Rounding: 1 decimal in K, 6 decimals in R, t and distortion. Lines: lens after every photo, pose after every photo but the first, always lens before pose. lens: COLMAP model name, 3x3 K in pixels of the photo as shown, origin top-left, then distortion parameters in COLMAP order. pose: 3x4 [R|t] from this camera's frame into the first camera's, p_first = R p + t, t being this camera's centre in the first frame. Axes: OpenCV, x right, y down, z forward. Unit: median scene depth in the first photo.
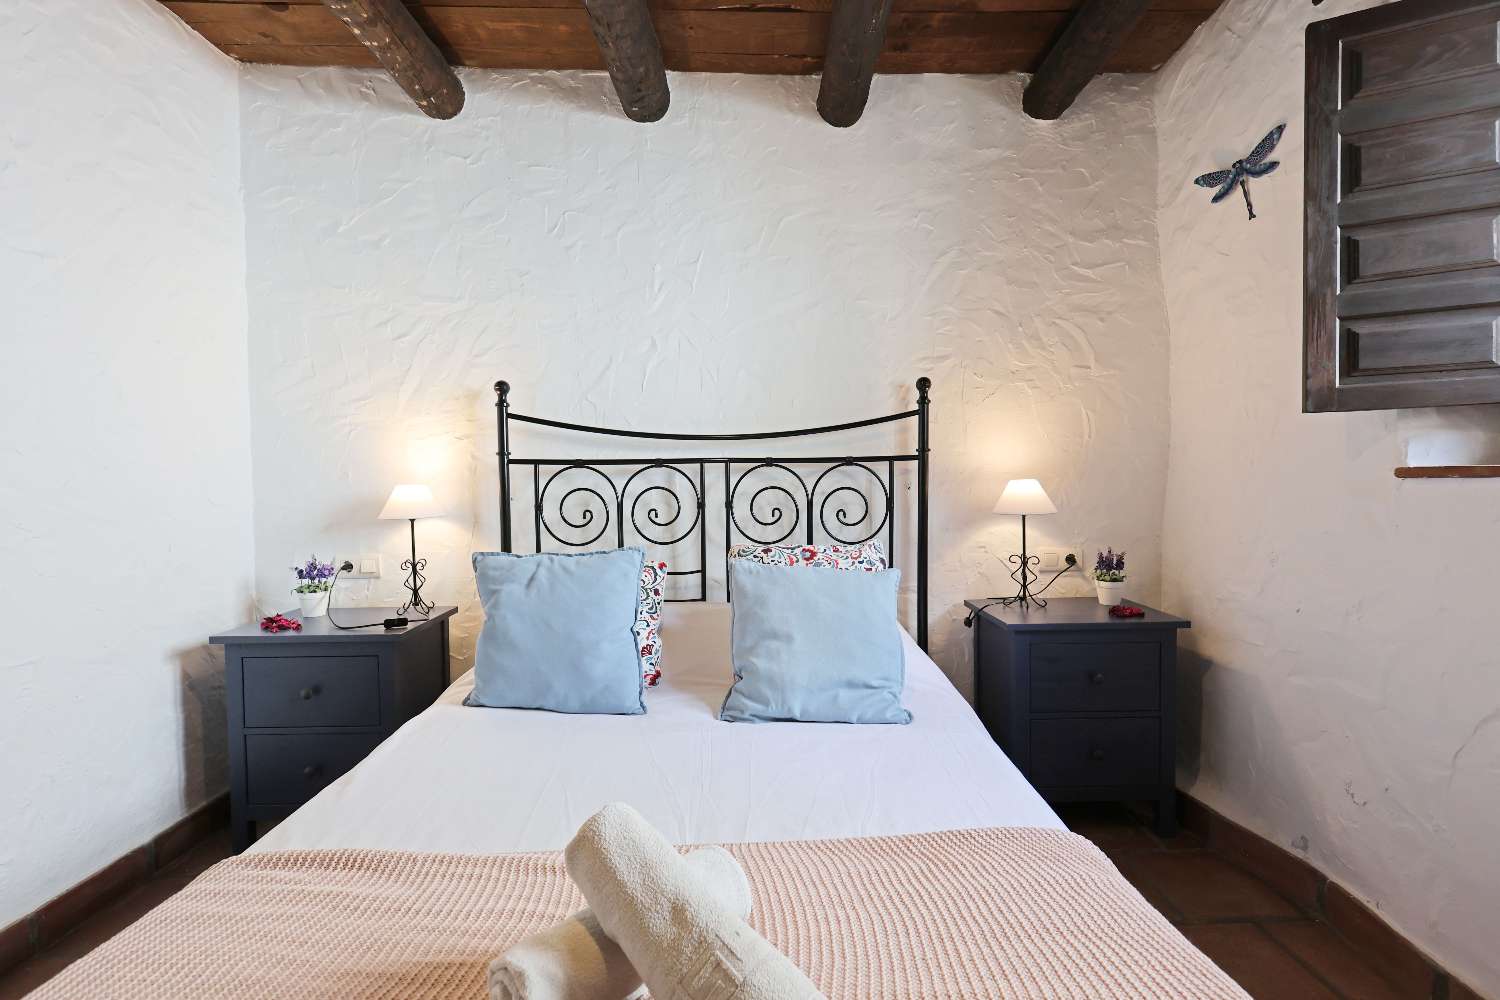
lens RADIAL K [[663.1, 0, 755.0], [0, 663.1, 487.3], [0, 0, 1]] dist [0.002624, 0.000373]
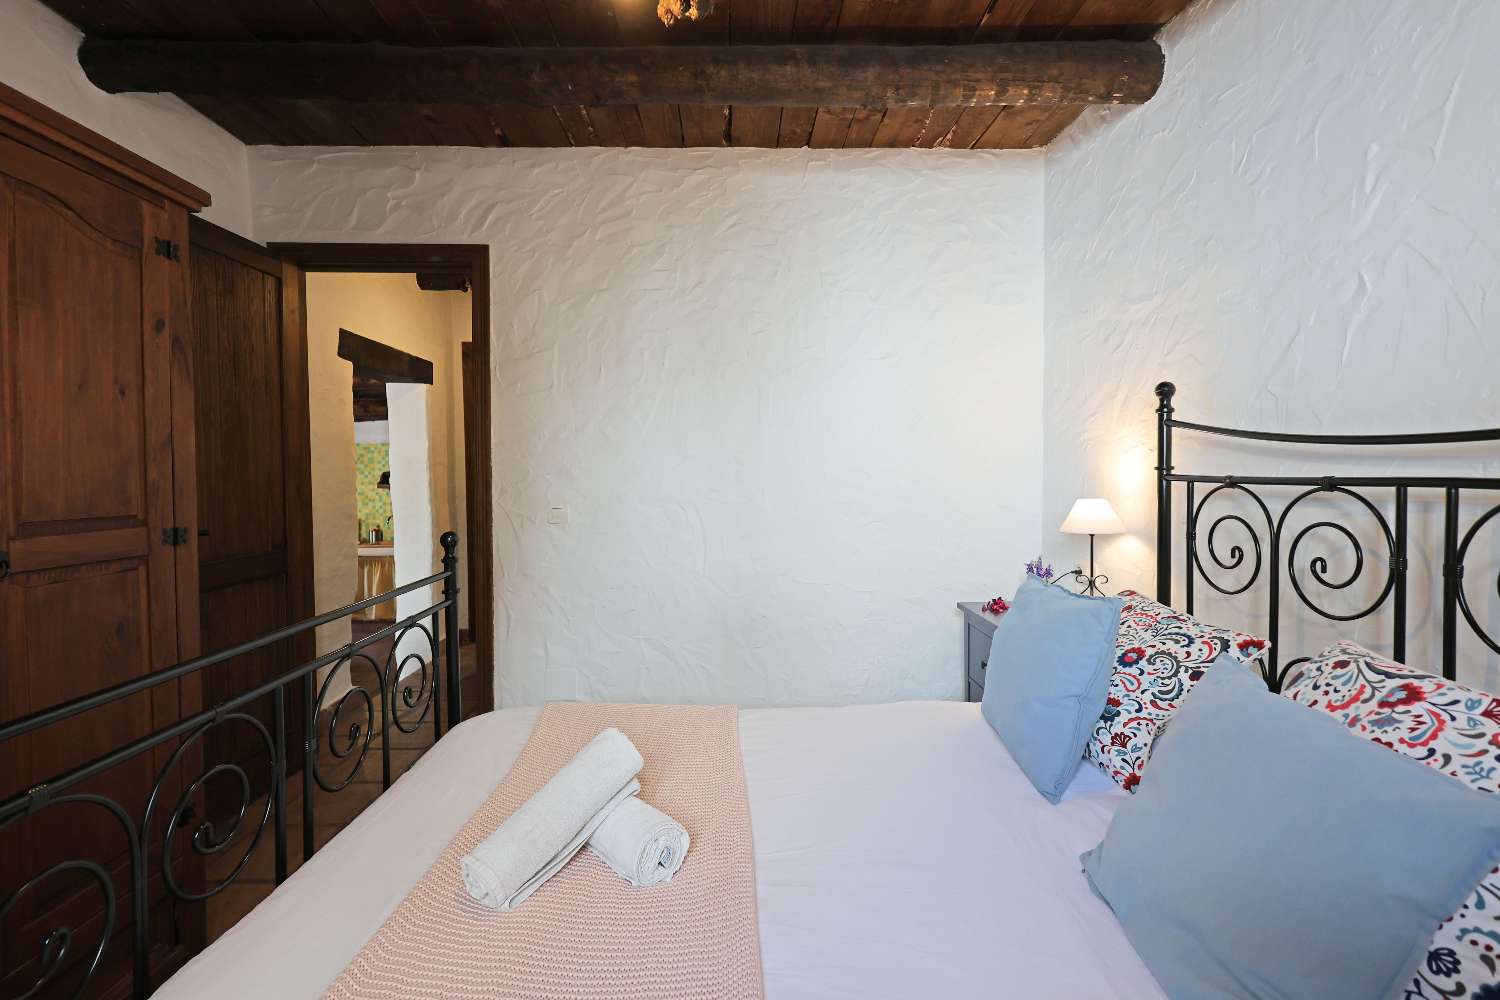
lens RADIAL K [[663.1, 0, 757.2], [0, 663.1, 492.2], [0, 0, 1]] dist [0.002624, 0.000373]
pose [[0.025461, 0.036580, -0.999006, 0.446753], [-0.033685, 0.998794, 0.035713, -0.032940], [0.999108, 0.032742, 0.026662, 0.460549]]
